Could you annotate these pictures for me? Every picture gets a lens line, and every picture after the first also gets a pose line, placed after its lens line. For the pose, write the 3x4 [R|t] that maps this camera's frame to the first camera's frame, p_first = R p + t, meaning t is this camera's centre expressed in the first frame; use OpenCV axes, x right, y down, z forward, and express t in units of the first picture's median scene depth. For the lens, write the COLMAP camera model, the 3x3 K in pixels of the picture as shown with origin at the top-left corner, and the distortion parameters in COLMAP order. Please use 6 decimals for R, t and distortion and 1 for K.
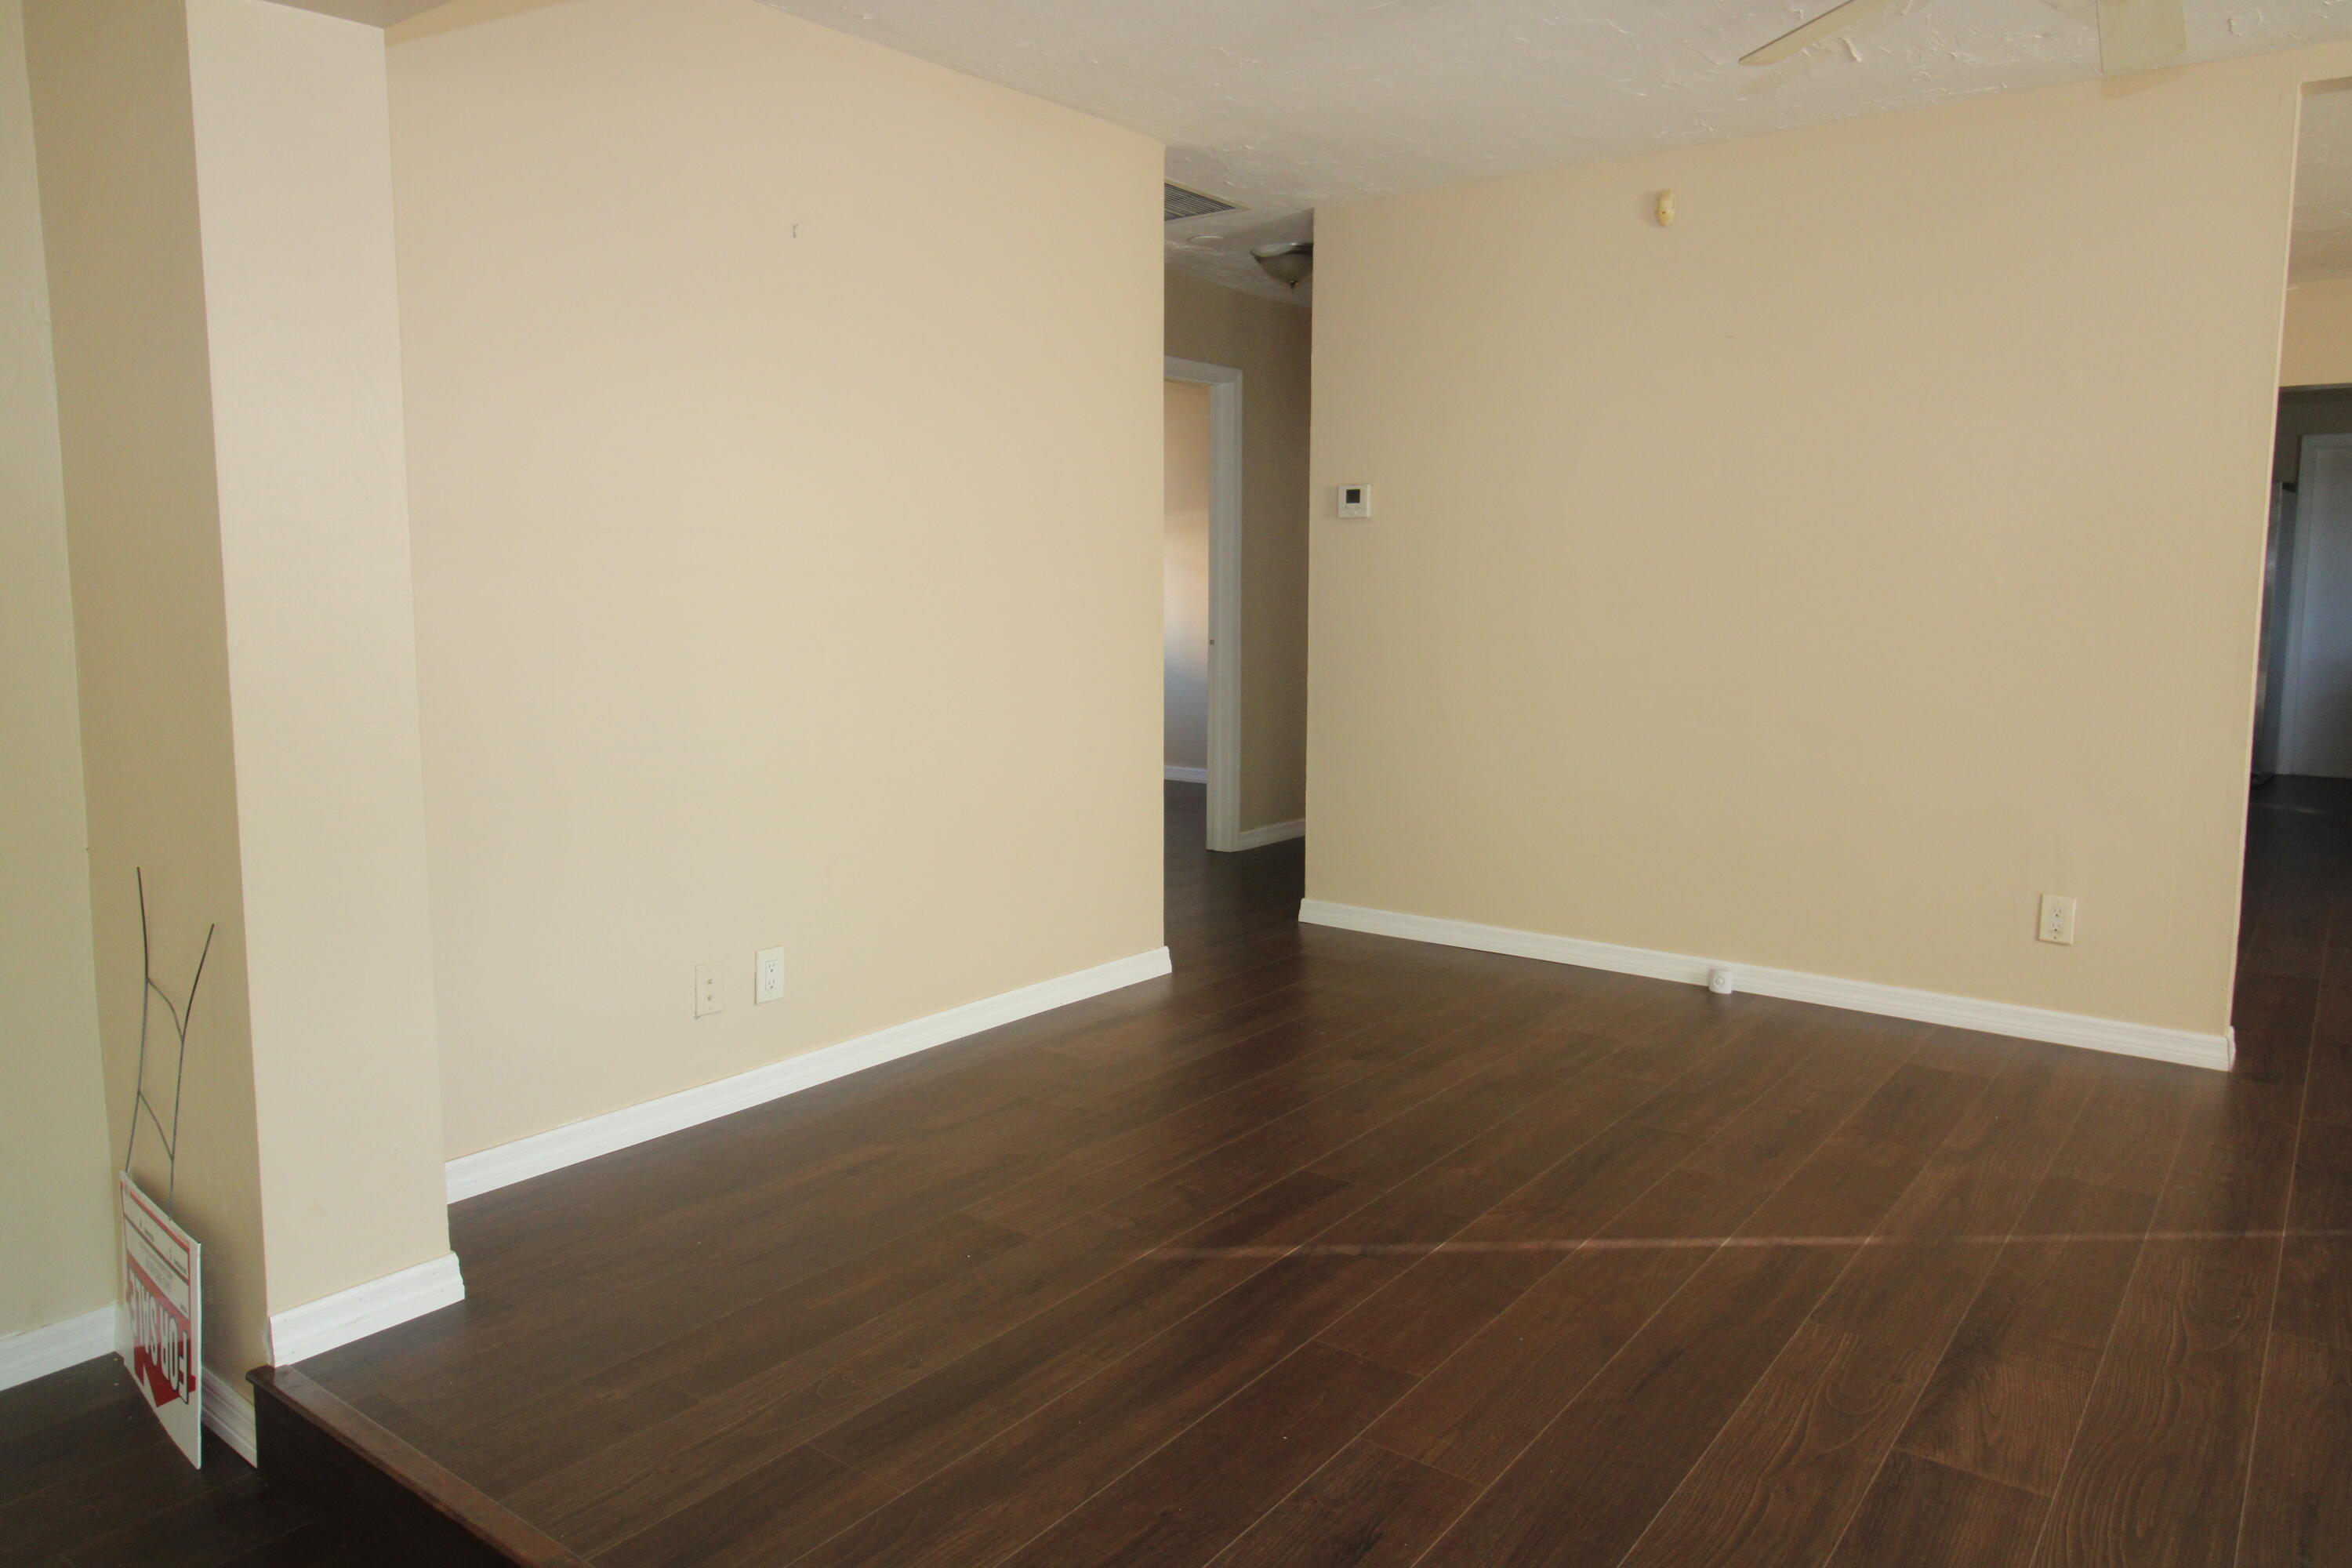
lens RADIAL K [[1571.1, 0, 1171.3], [0, 1571.1, 748.7], [0, 0, 1]] dist [0.005390, -0.007206]
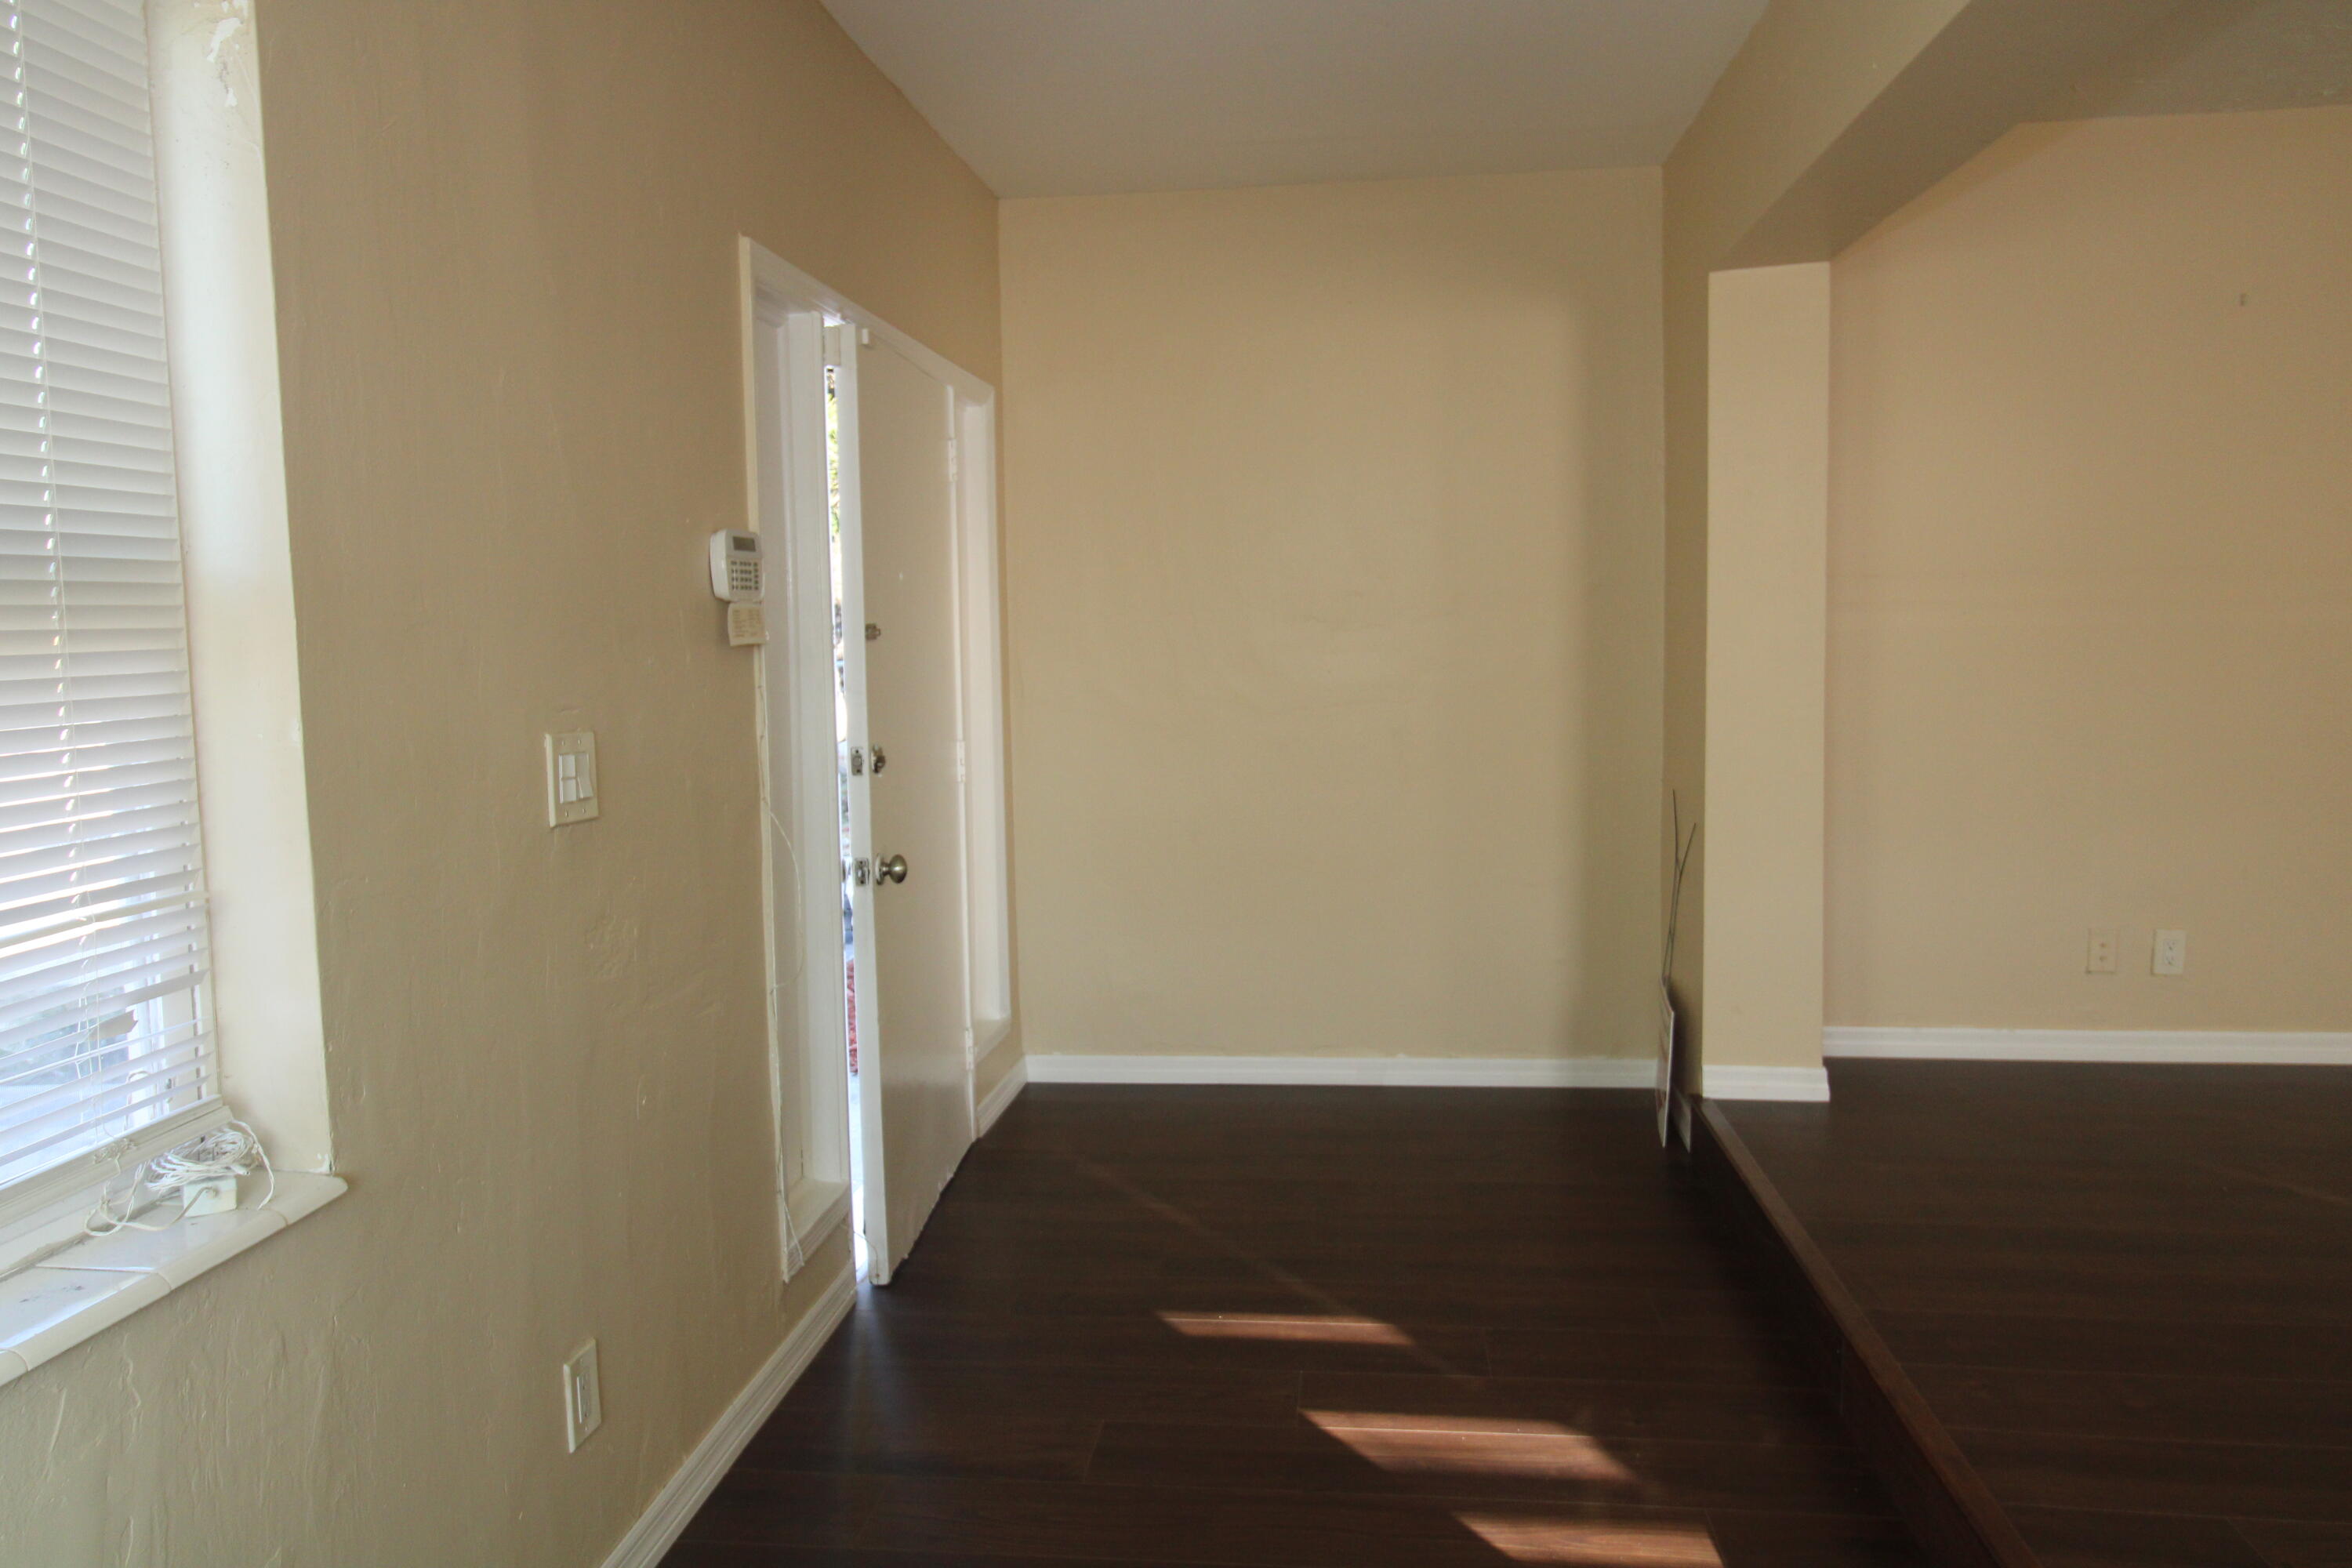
lens RADIAL K [[1571.1, 0, 1171.3], [0, 1571.1, 748.7], [0, 0, 1]] dist [0.005390, -0.007206]
pose [[0.500716, 0.059168, -0.863587, 0.289336], [-0.073137, 0.996985, 0.025902, 0.015364], [0.862516, 0.050191, 0.503534, -0.171072]]
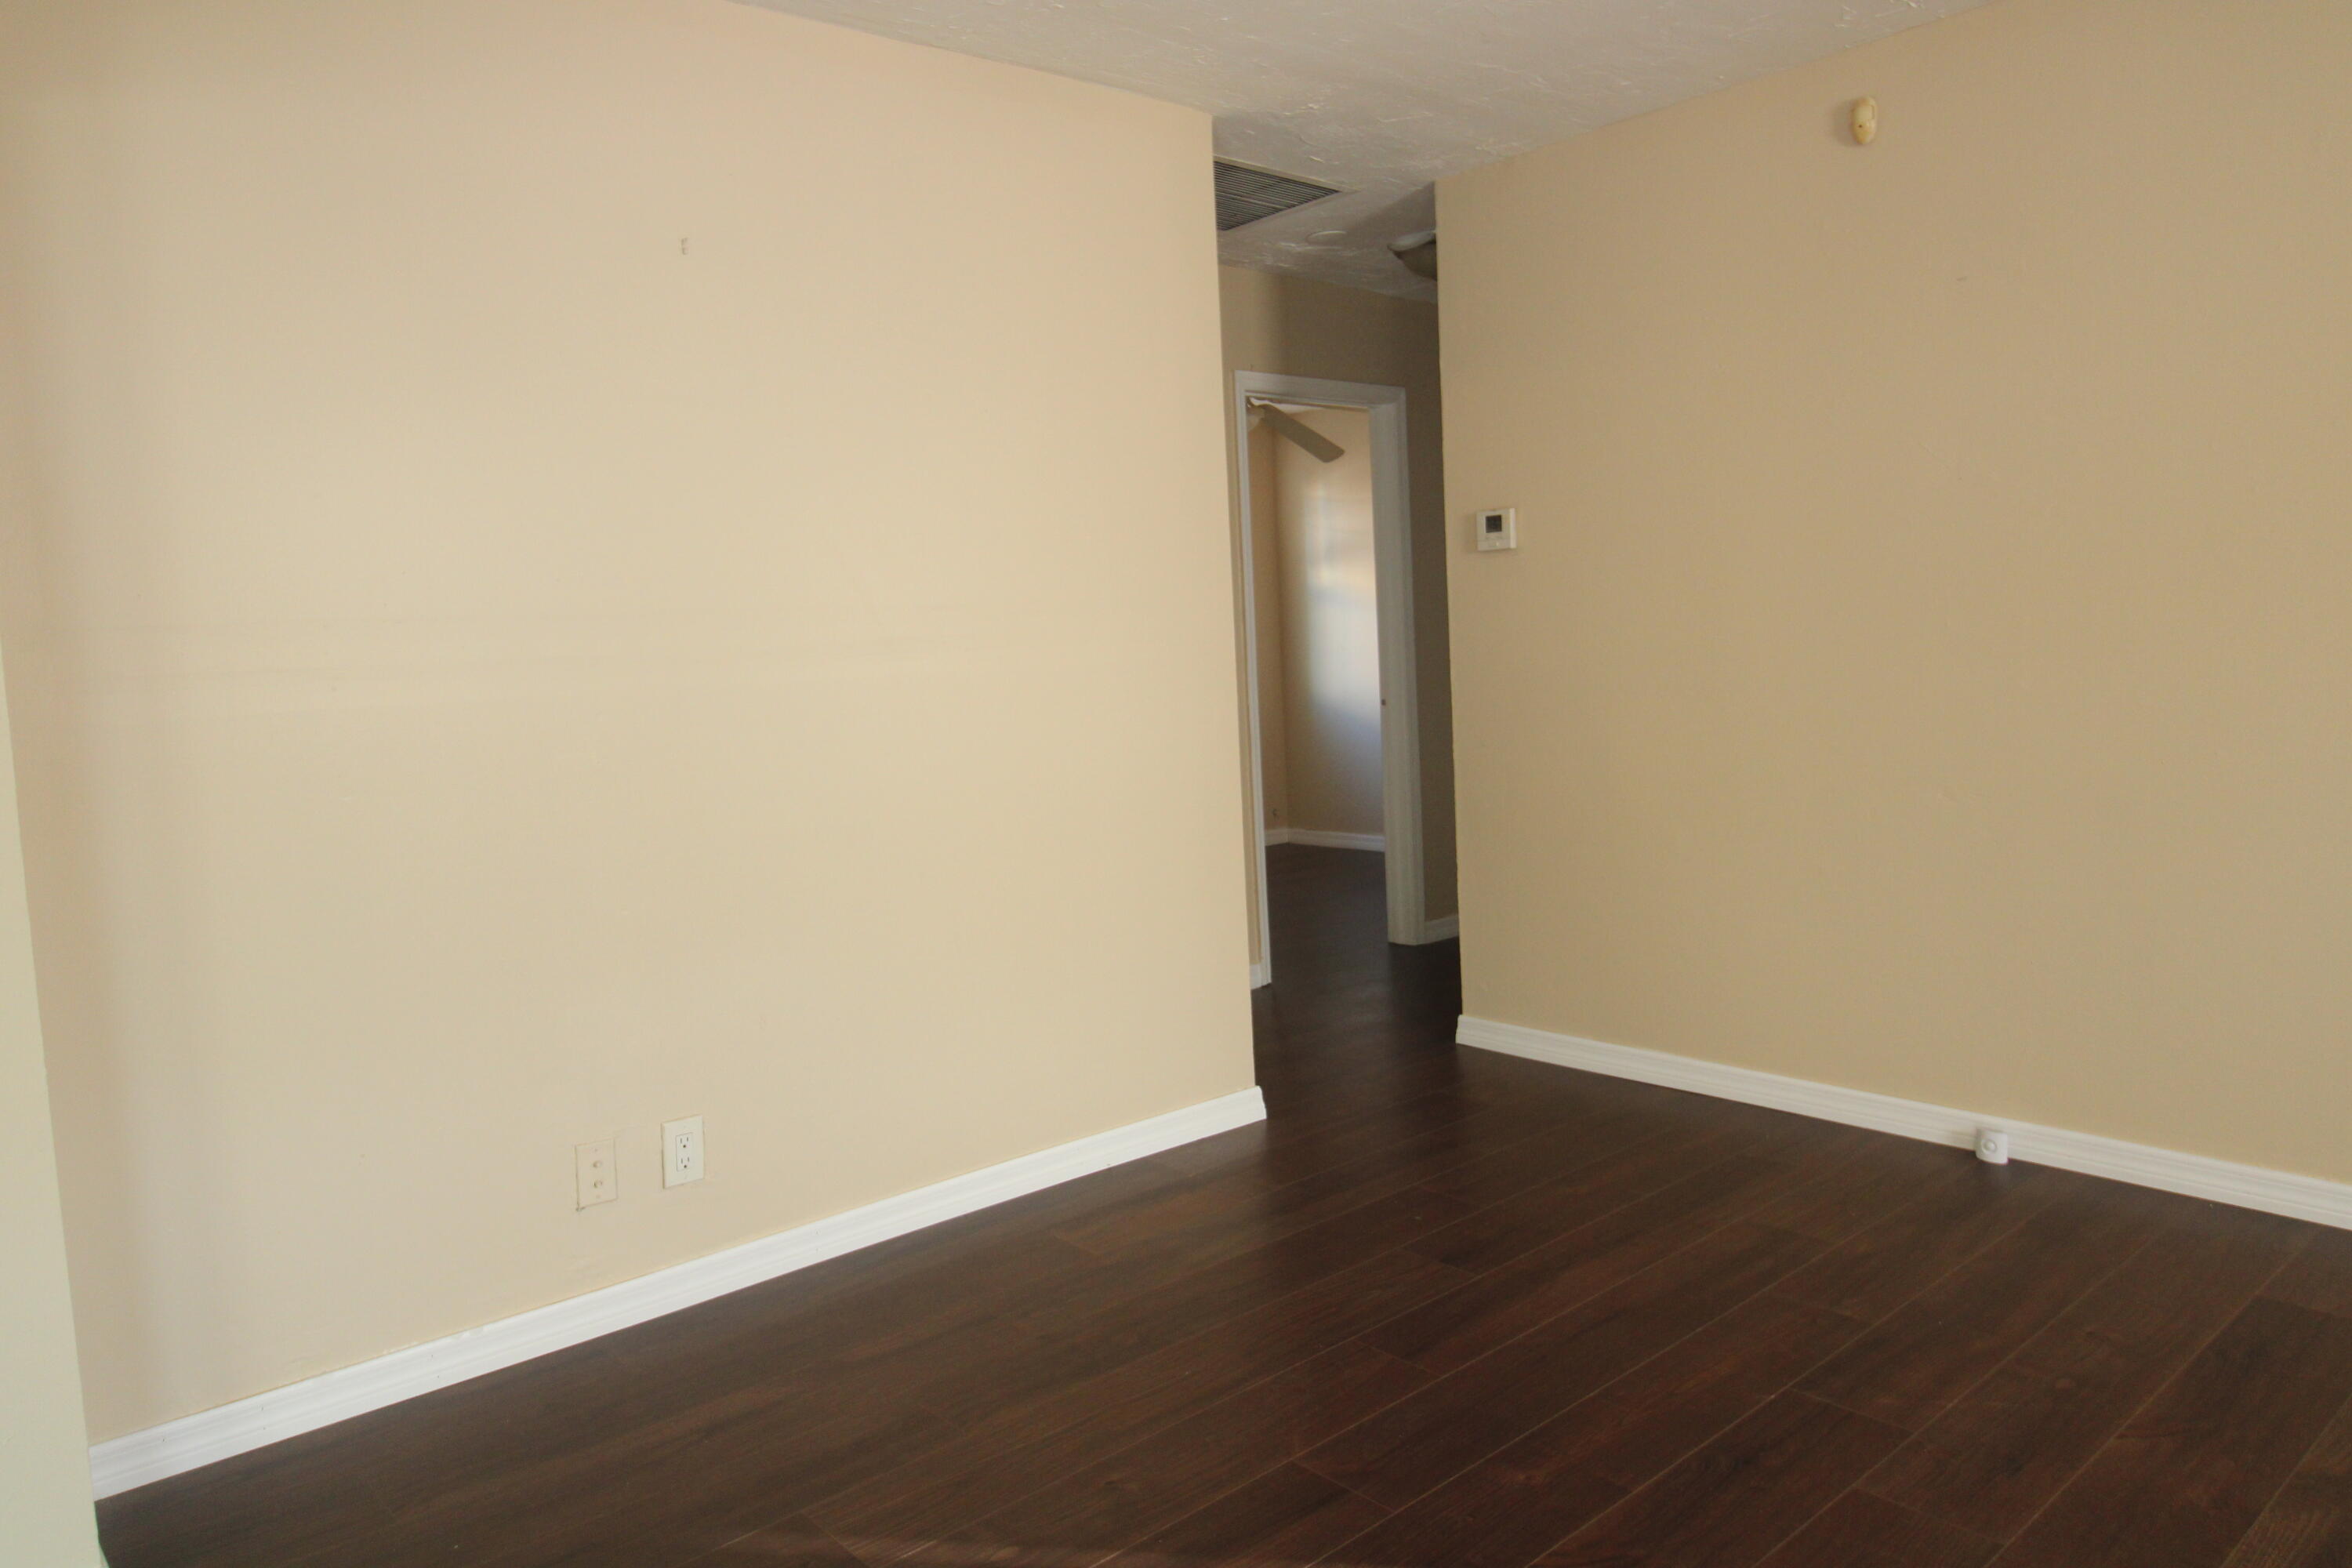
lens RADIAL K [[1571.1, 0, 1171.3], [0, 1571.1, 748.7], [0, 0, 1]] dist [0.005390, -0.007206]
pose [[0.978350, -0.034850, -0.204004, 0.132426], [0.028189, 0.998973, -0.035464, -0.022946], [0.205030, 0.028946, 0.978328, 0.197788]]
